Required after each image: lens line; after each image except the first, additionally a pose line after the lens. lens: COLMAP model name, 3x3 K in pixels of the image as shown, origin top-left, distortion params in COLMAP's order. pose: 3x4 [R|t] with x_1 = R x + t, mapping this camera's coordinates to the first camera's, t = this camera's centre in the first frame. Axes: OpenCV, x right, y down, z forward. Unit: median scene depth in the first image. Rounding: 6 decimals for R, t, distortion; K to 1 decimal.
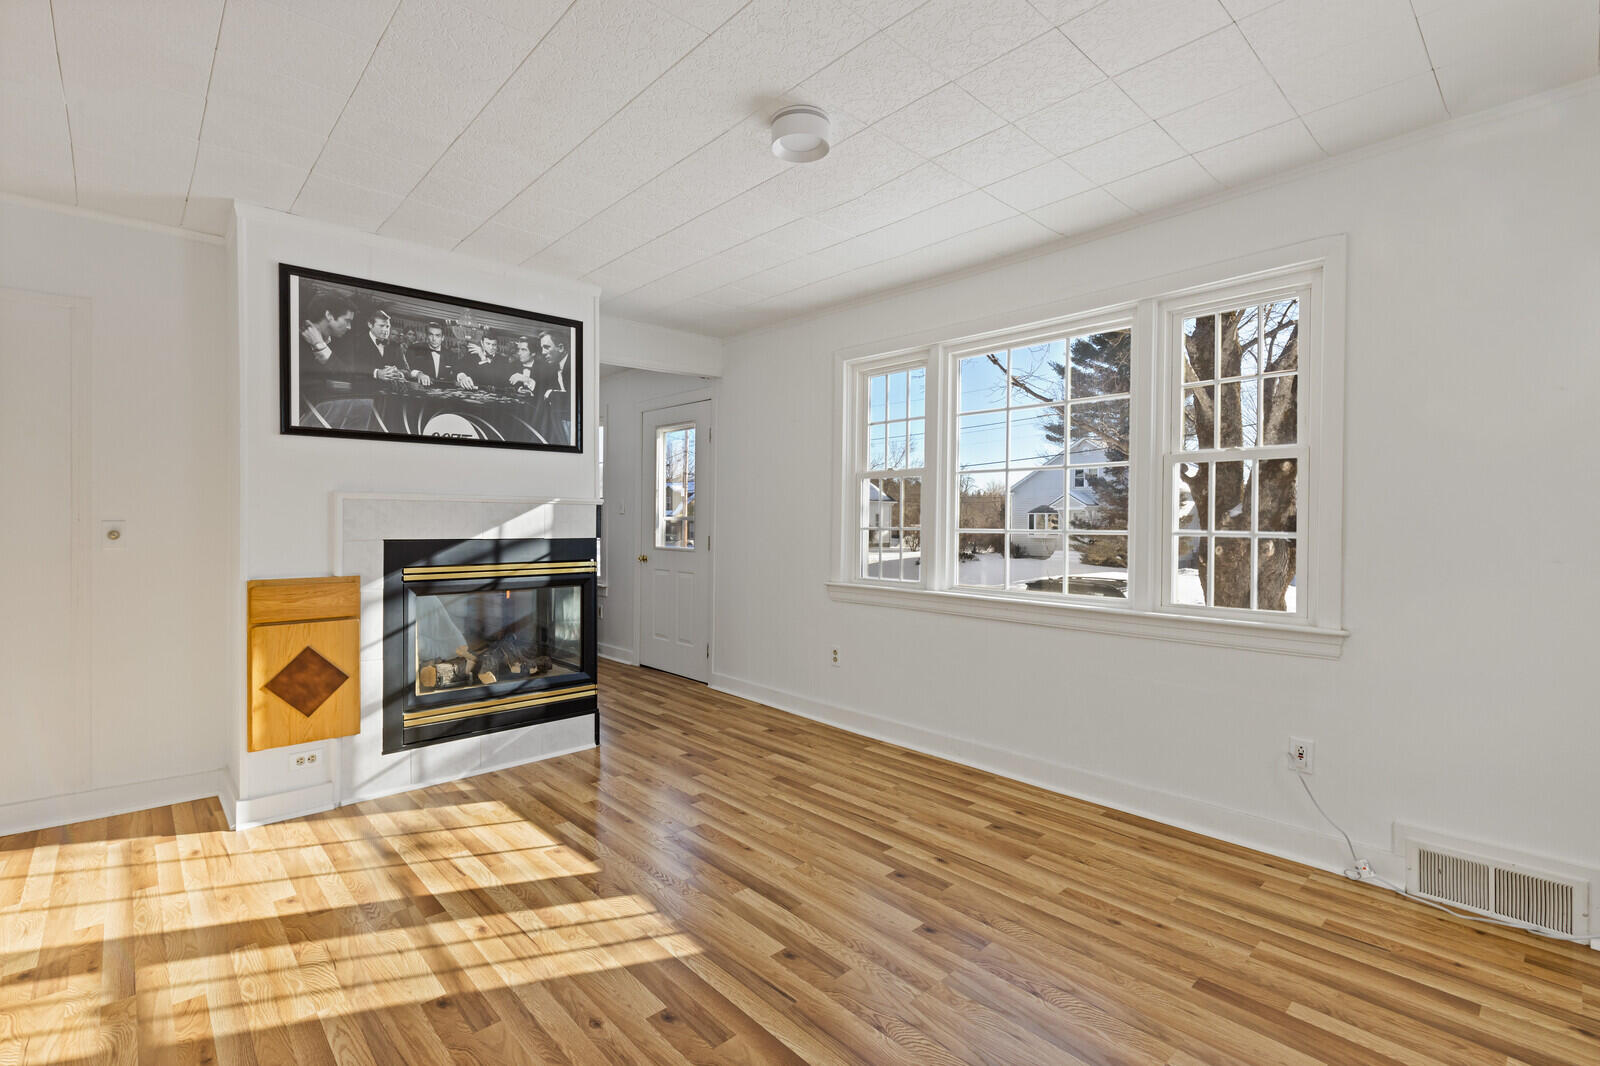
lens RADIAL K [[737.0, 0, 785.9], [0, 737.0, 525.9], [0, 0, 1]] dist [-0.002917, 0.000078]
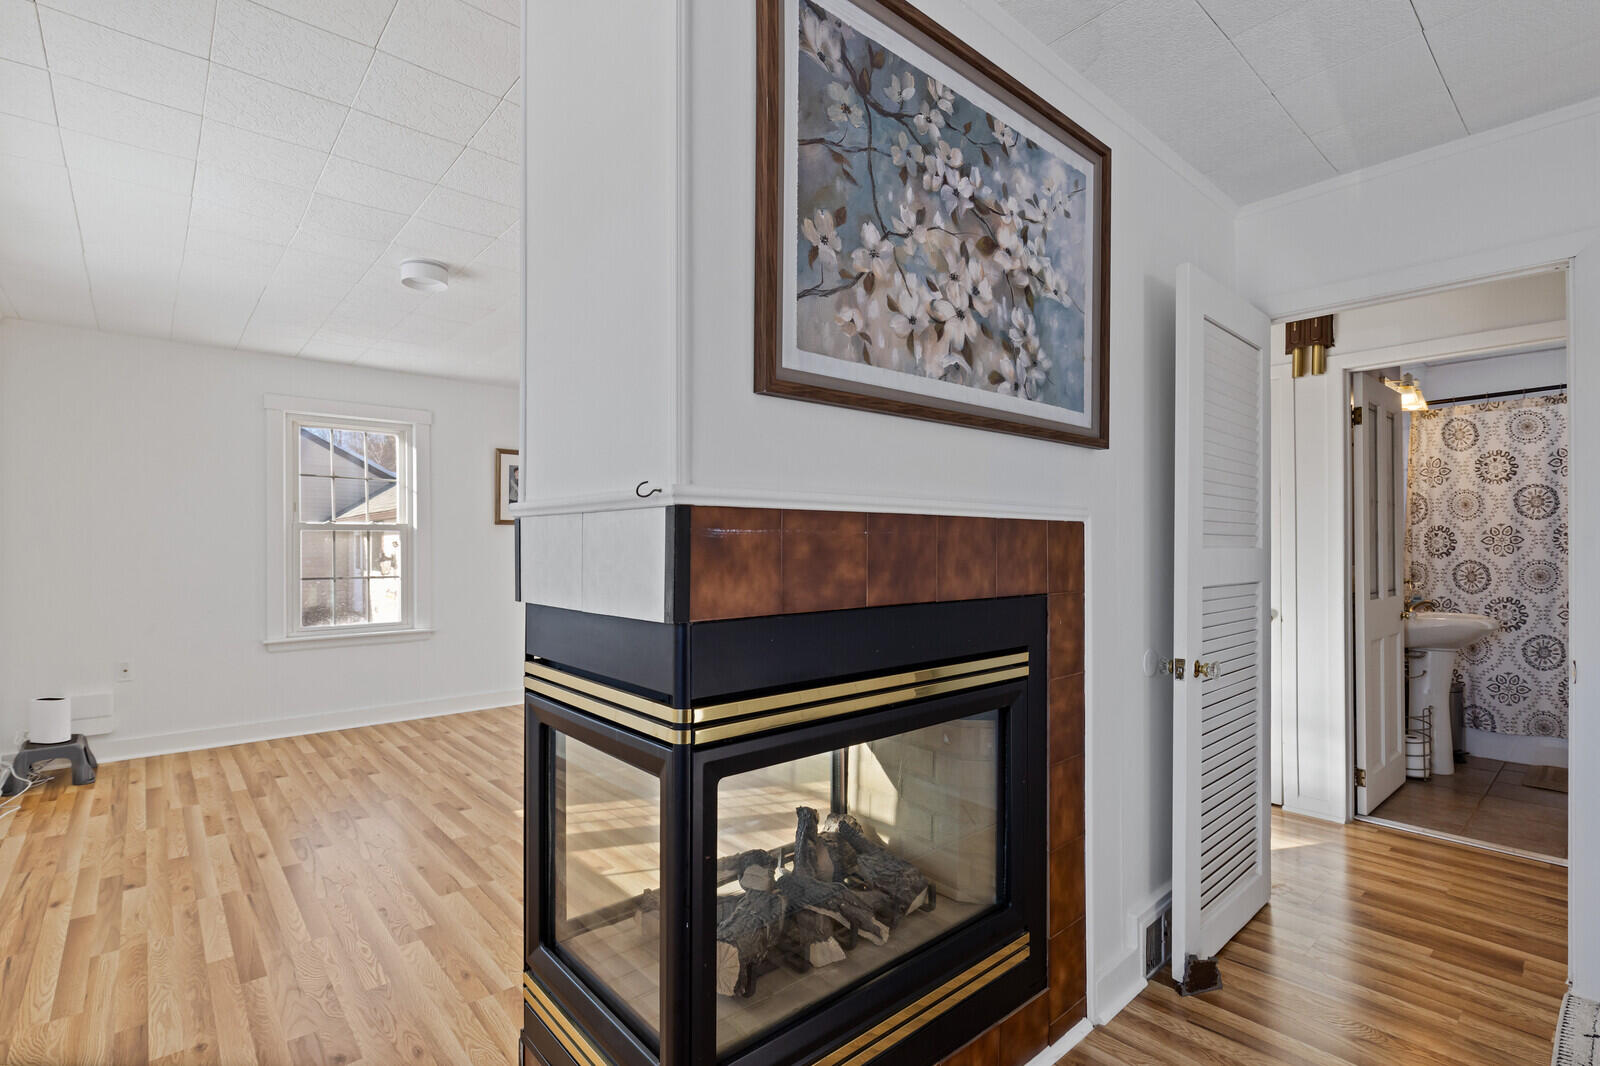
lens RADIAL K [[737.0, 0, 797.8], [0, 737.0, 549.0], [0, 0, 1]] dist [-0.002917, 0.000078]
pose [[-0.999995, 0.000566, 0.003255, -0.529320], [0.000598, 0.999950, 0.009972, -0.022504], [-0.003249, 0.009974, -0.999945, 1.828111]]
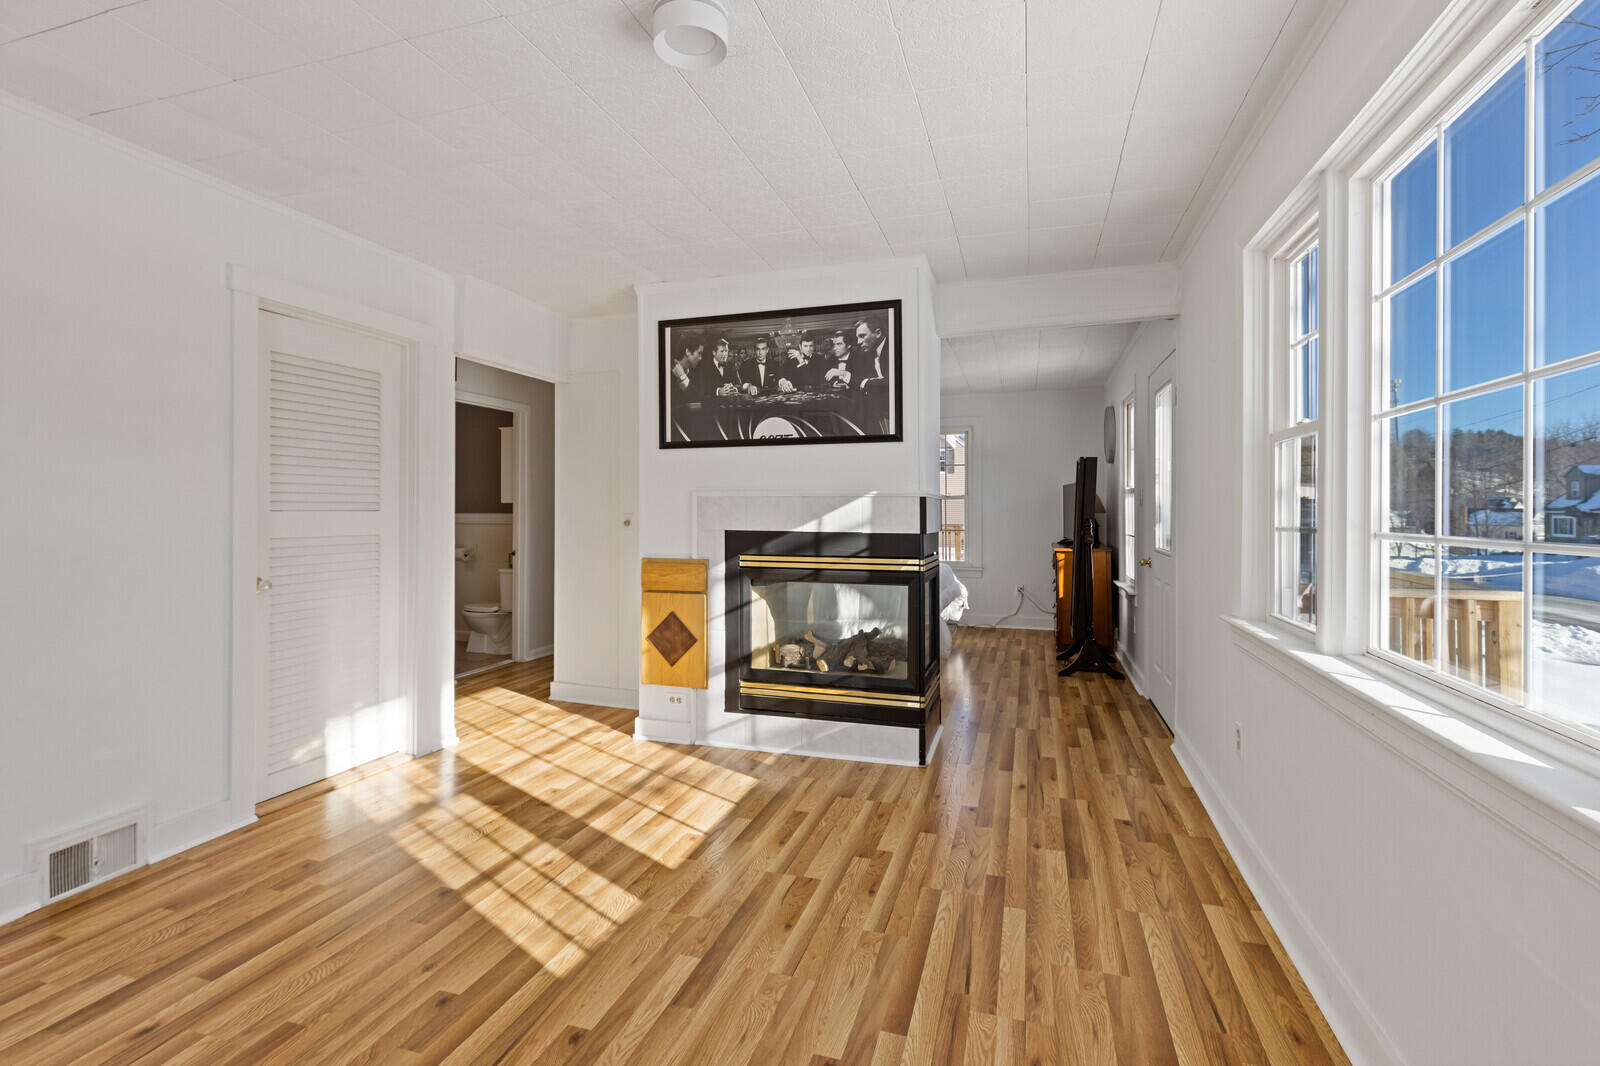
lens RADIAL K [[737.0, 0, 786.2], [0, 737.0, 505.5], [0, 0, 1]] dist [-0.002917, 0.000078]
pose [[0.496458, -0.007528, -0.868028, 0.577559], [-0.006291, 0.999905, -0.012269, -0.007784], [0.868038, 0.011552, 0.496363, 0.534075]]
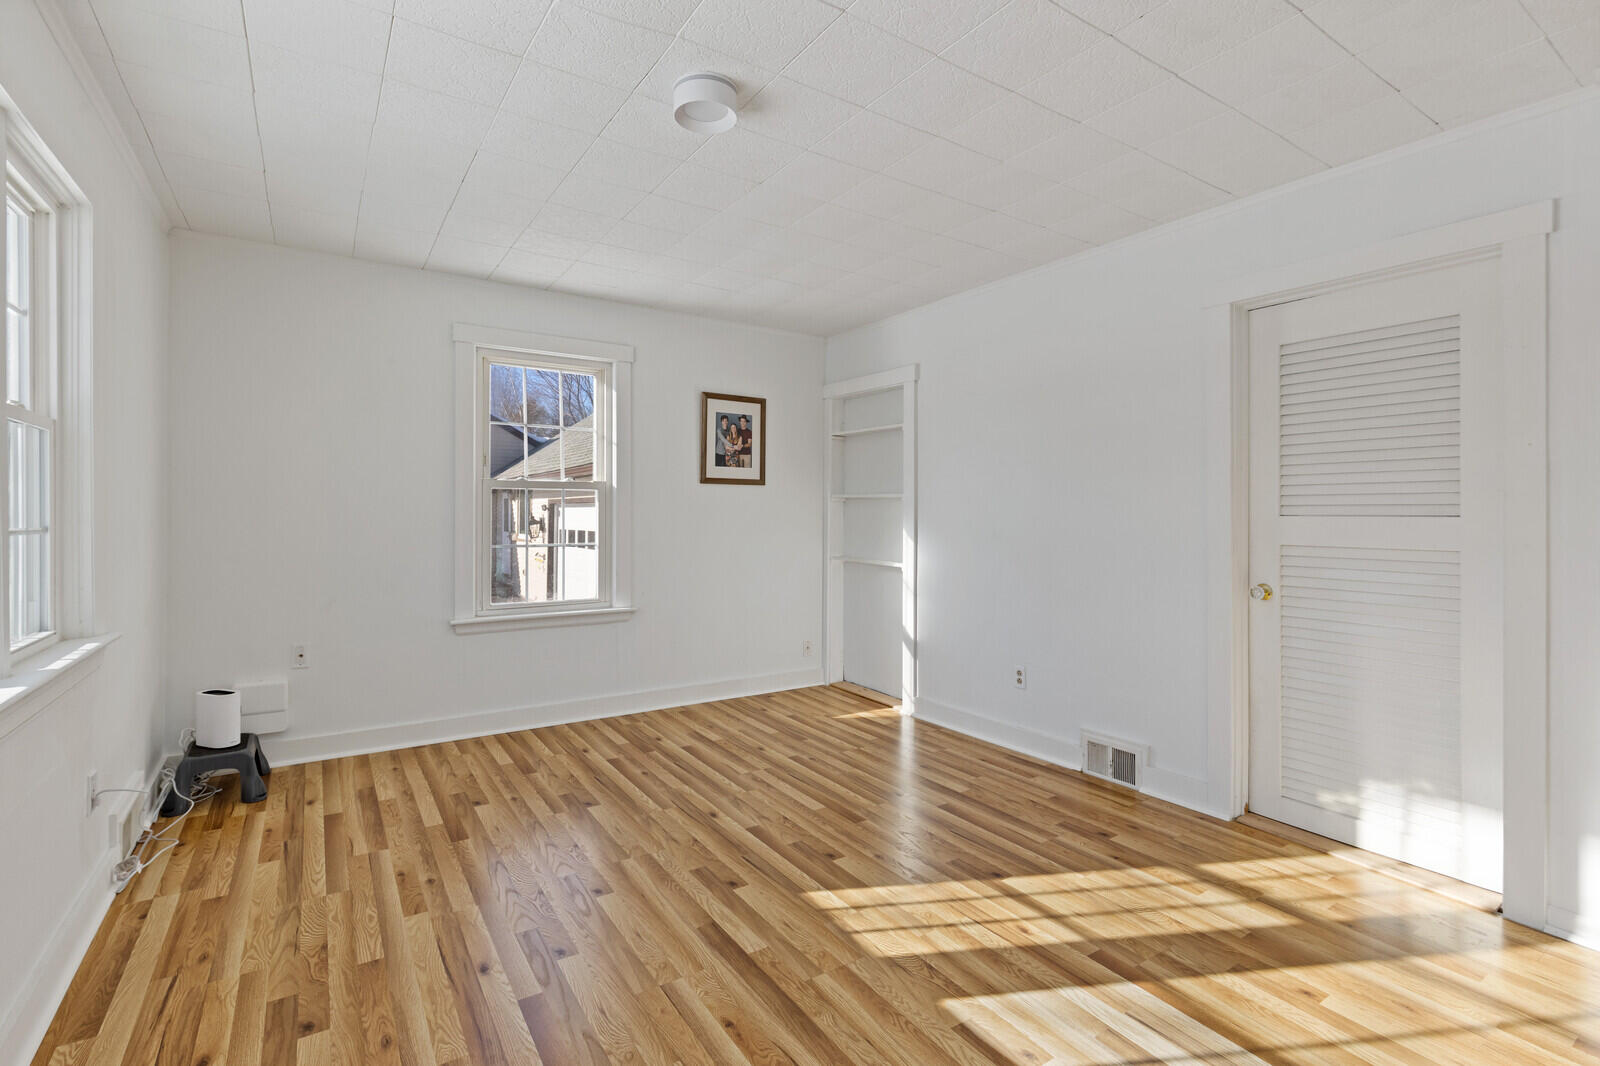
lens RADIAL K [[737.0, 0, 805.3], [0, 737.0, 514.3], [0, 0, 1]] dist [-0.002917, 0.000078]
pose [[-0.989824, -0.007756, 0.142087, -0.186451], [-0.006519, 0.999937, 0.009169, -0.015518], [-0.142149, 0.008150, -0.989812, 1.460590]]
